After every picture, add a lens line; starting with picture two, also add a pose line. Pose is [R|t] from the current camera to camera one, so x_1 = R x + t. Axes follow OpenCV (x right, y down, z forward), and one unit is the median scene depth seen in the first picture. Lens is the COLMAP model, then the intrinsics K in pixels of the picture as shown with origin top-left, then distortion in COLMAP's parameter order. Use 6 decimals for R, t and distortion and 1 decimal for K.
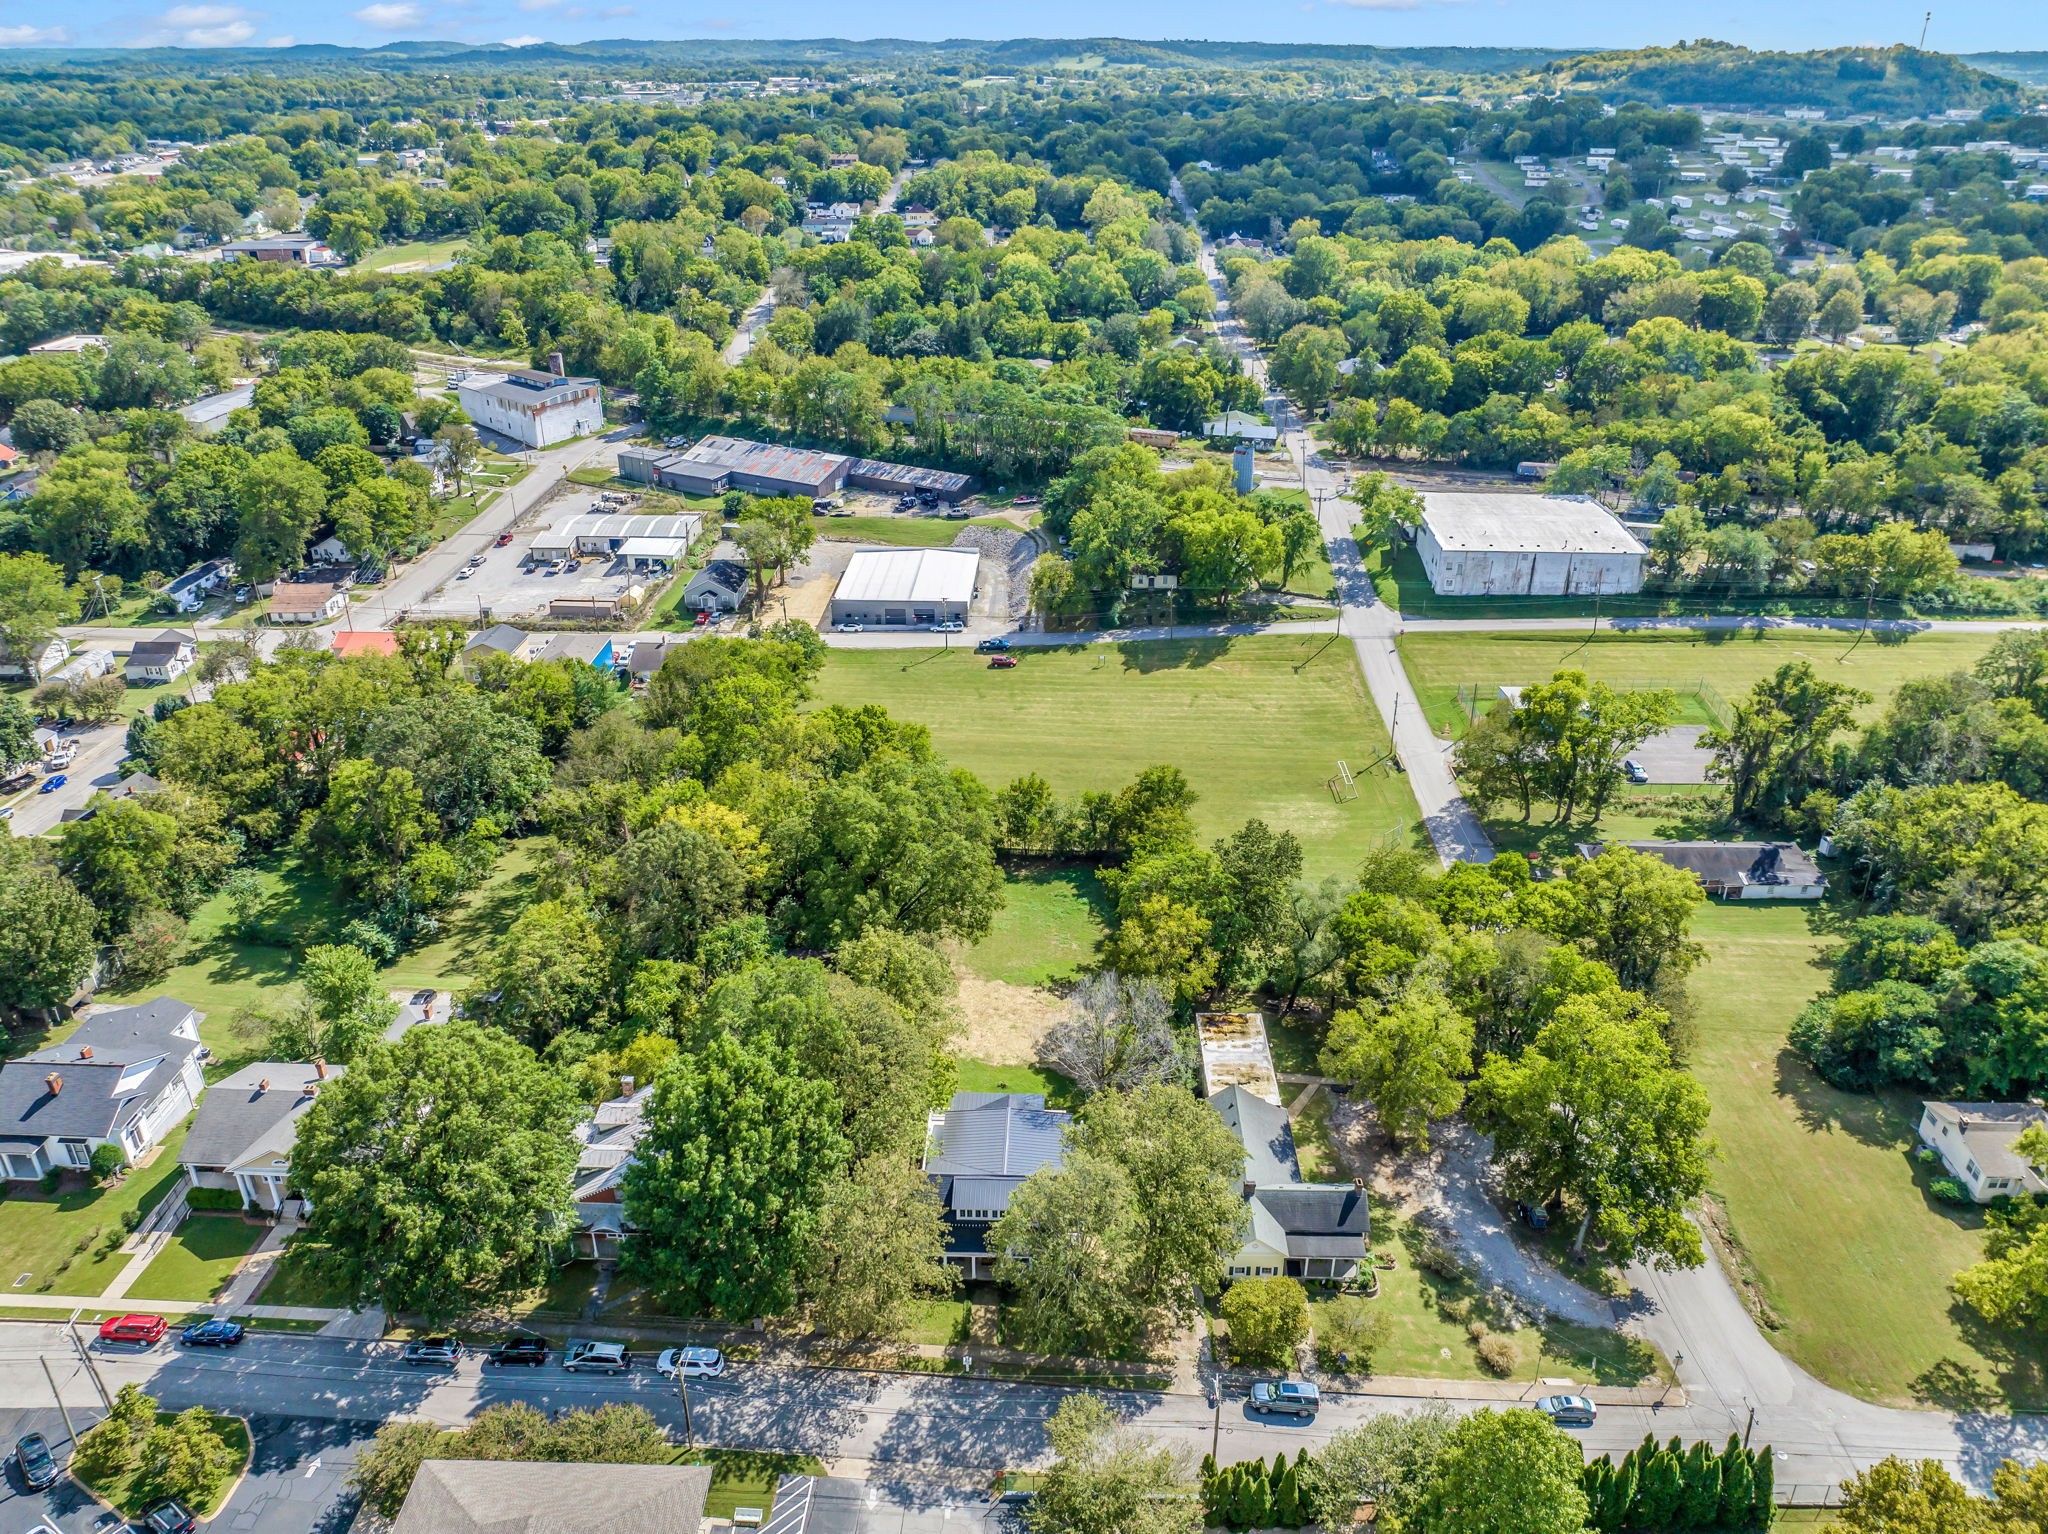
lens RADIAL K [[1466.5, 0, 1045.3], [0, 1466.5, 763.2], [0, 0, 1]] dist [-0.031855, -0.005936]
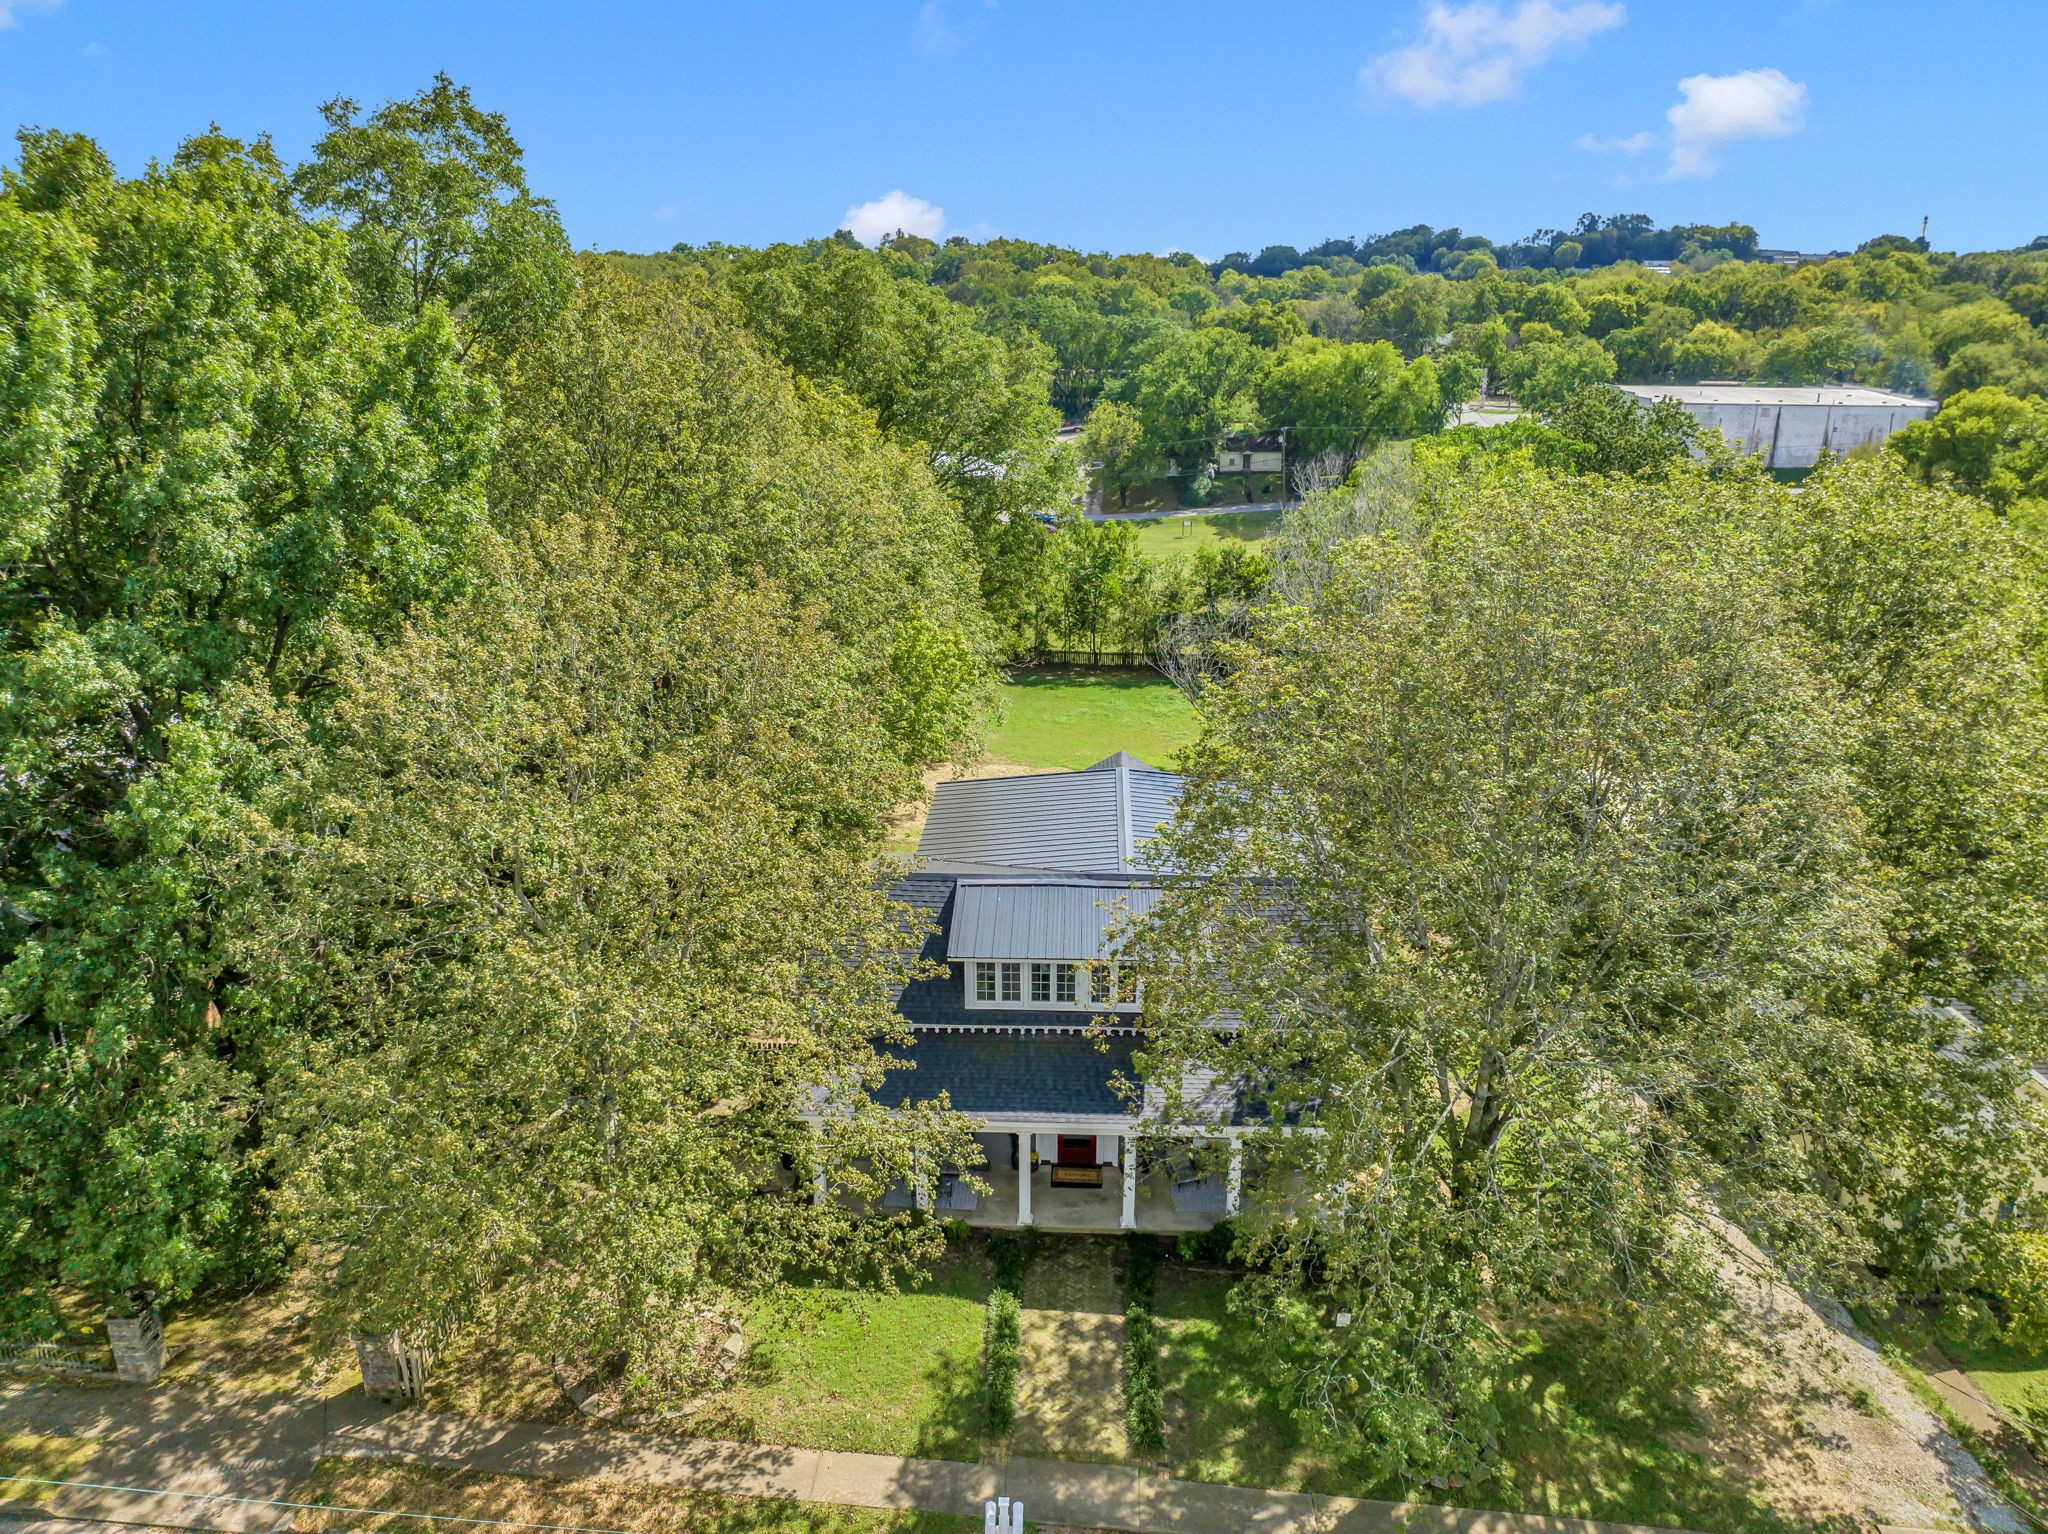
lens RADIAL K [[1466.5, 0, 1045.3], [0, 1466.5, 763.2], [0, 0, 1]] dist [-0.031855, -0.005936]
pose [[0.999889, -0.000819, -0.014903, -0.032201], [-0.001286, 0.990059, -0.140647, 0.241158], [0.014870, 0.140650, 0.989948, 0.564603]]
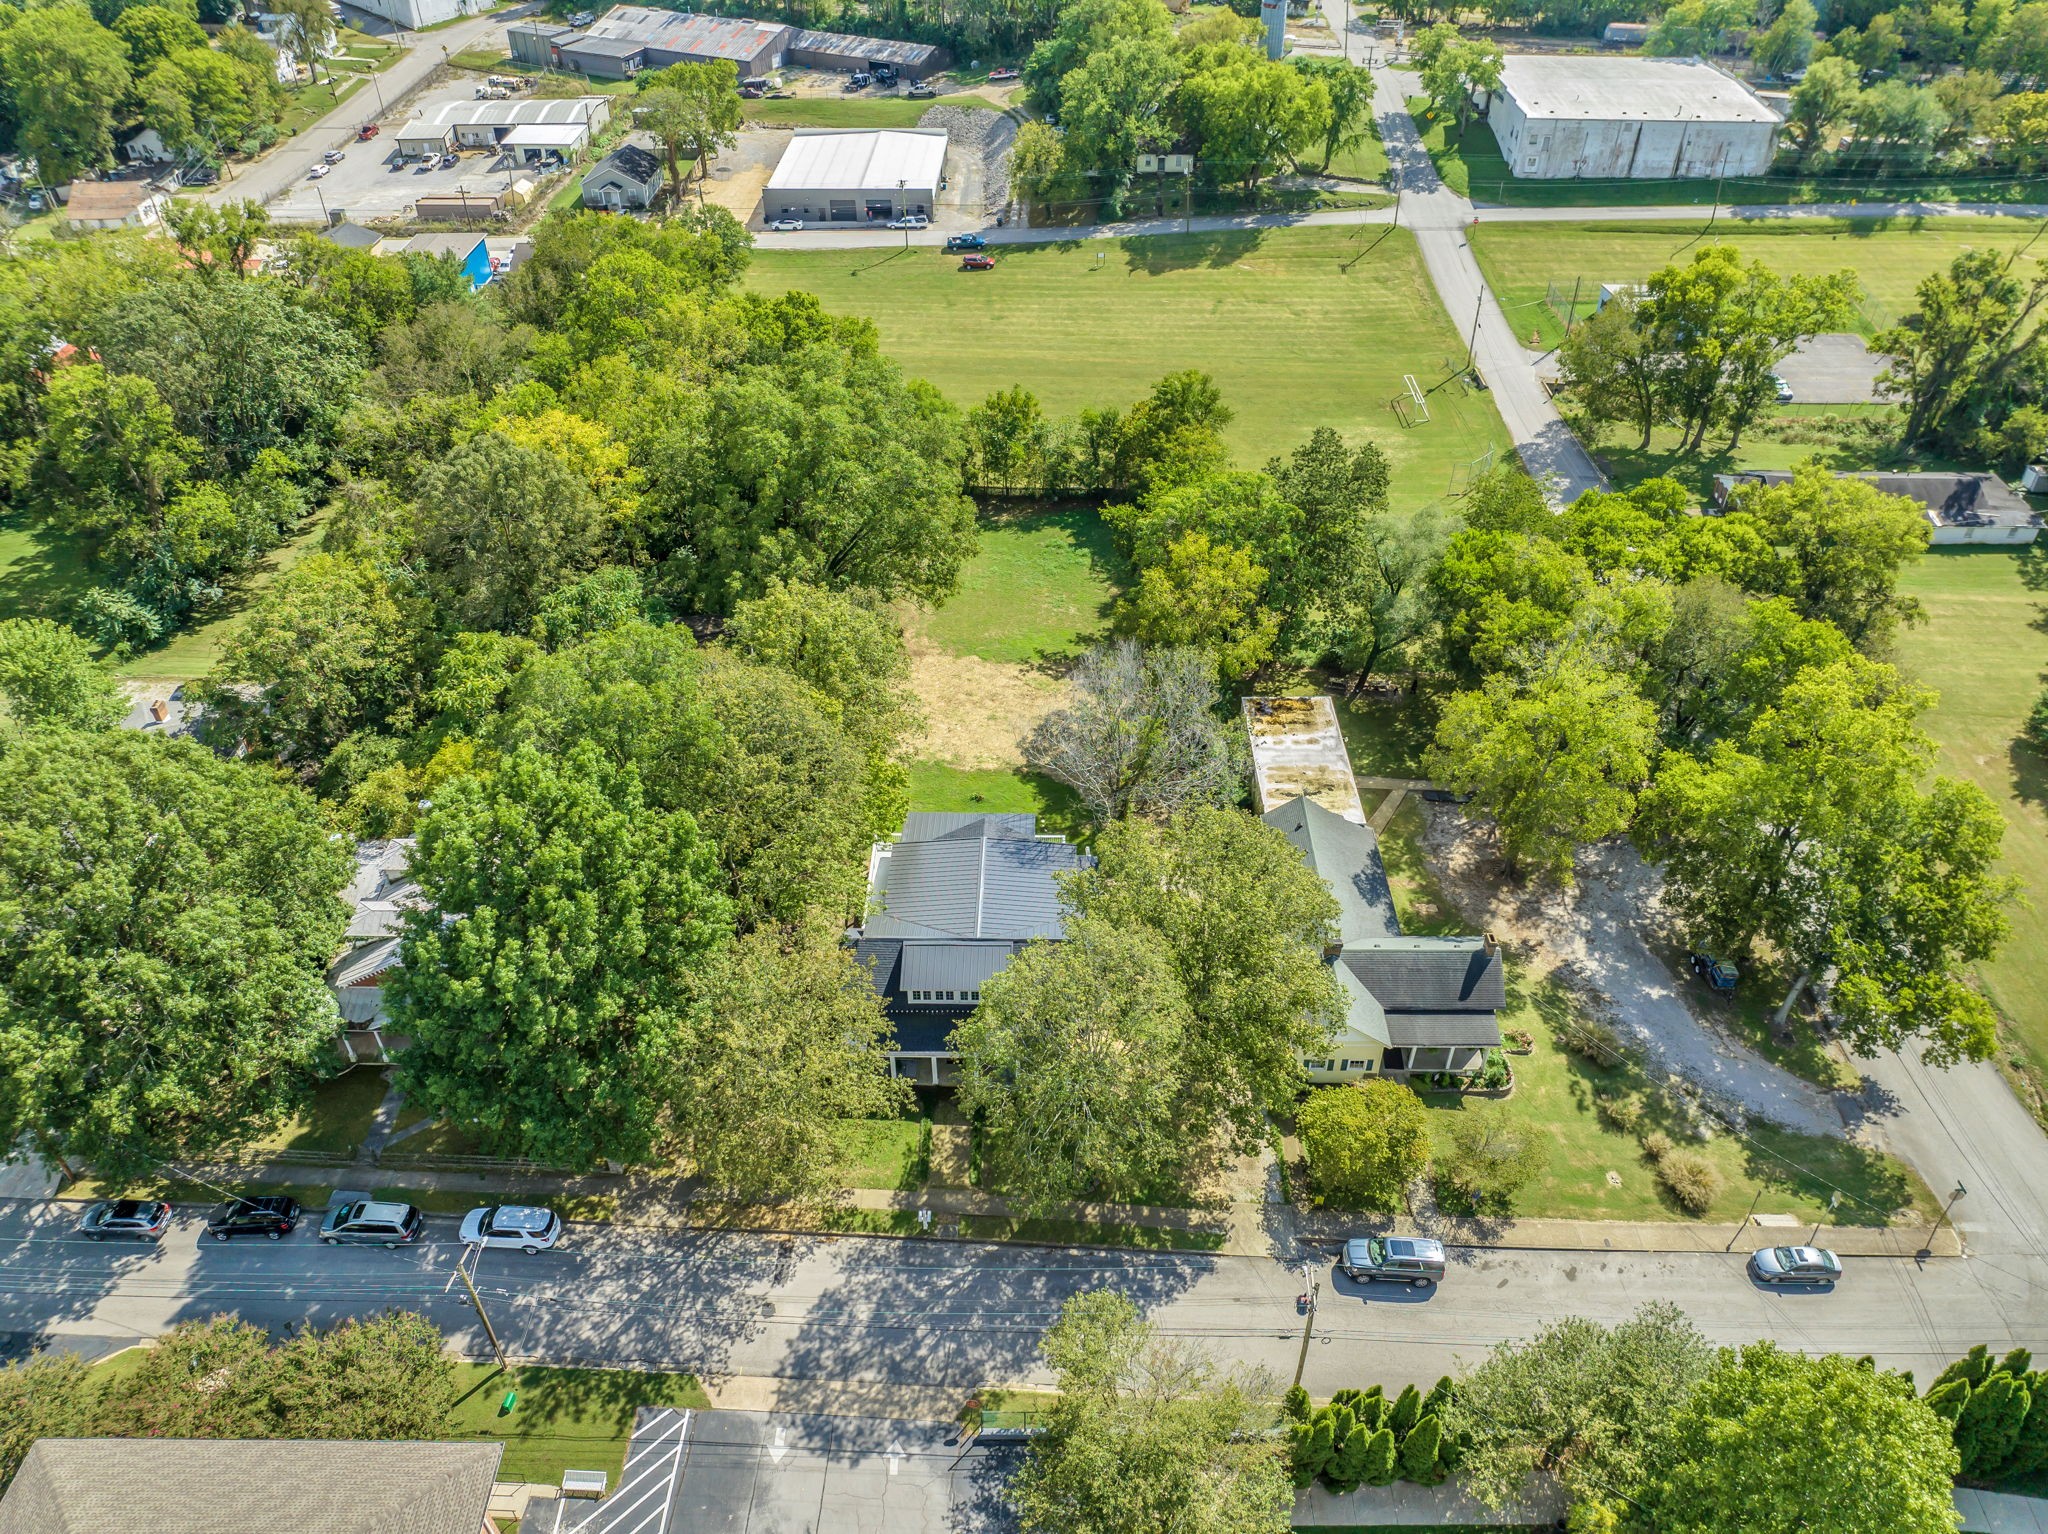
lens RADIAL K [[1466.5, 0, 1045.3], [0, 1466.5, 763.2], [0, 0, 1]] dist [-0.031855, -0.005936]
pose [[0.999914, -0.011786, 0.005751, 0.000537], [0.010258, 0.976118, 0.216996, 0.043814], [-0.008171, -0.216919, 0.976155, 0.282558]]
